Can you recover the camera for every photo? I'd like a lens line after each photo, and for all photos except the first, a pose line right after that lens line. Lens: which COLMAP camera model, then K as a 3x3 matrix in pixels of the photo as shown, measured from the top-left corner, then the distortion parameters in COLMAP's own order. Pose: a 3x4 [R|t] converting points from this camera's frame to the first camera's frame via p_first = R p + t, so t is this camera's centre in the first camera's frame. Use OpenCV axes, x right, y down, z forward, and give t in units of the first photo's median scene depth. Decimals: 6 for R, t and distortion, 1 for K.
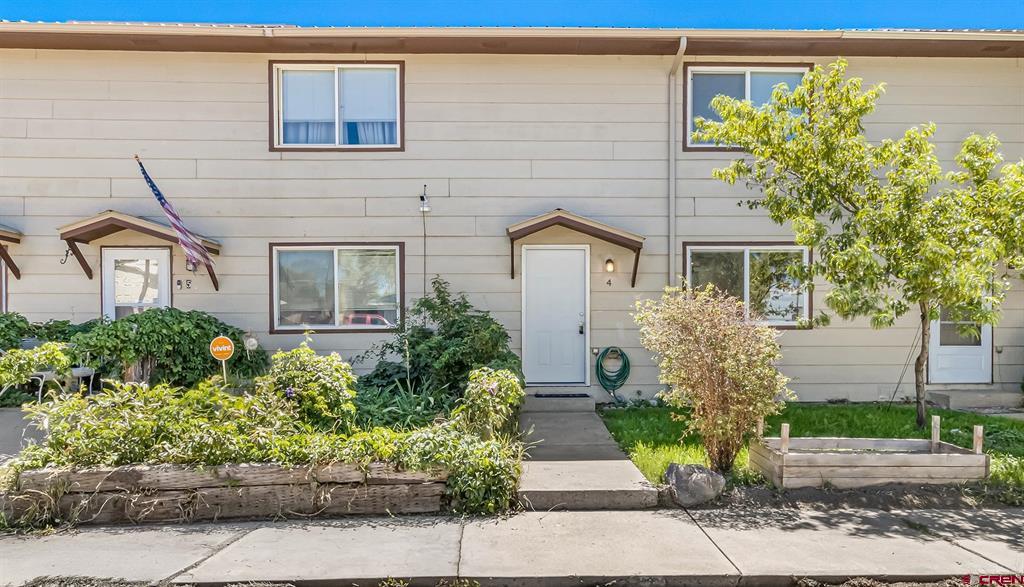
lens RADIAL K [[676.8, 0, 526.0], [0, 676.8, 337.3], [0, 0, 1]] dist [0.012524, 0.002309]
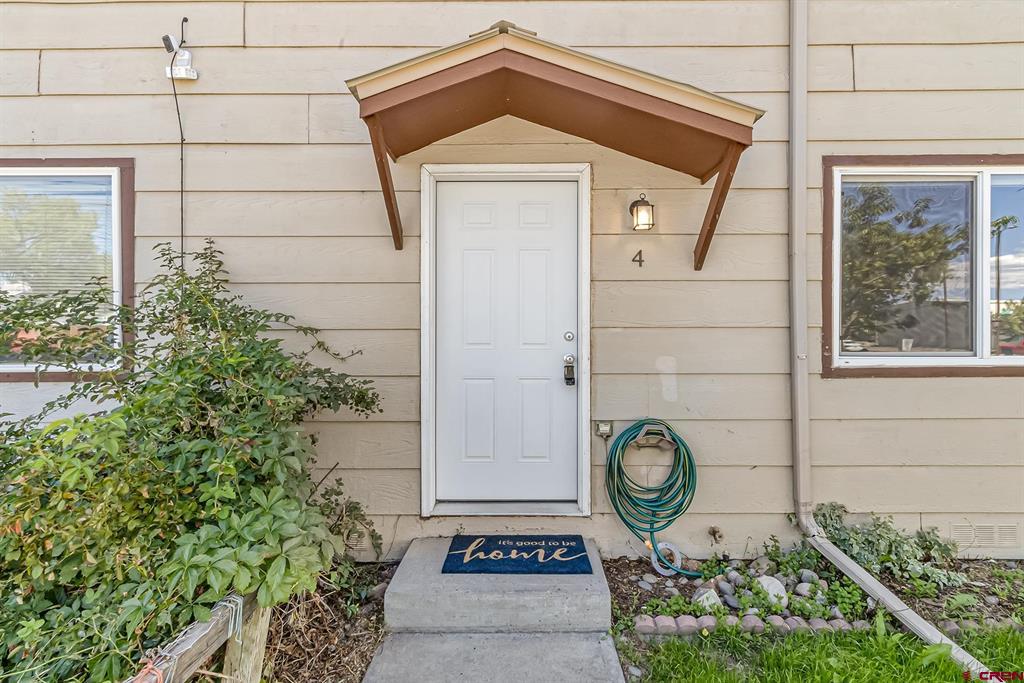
lens RADIAL K [[477.4, 0, 516.4], [0, 477.4, 337.2], [0, 0, 1]] dist [0.000388, 0.000733]
pose [[0.999694, 0.001786, -0.024677, 0.058003], [-0.001883, 0.999991, -0.003925, -0.032864], [0.024670, 0.003970, 0.999688, 0.721850]]
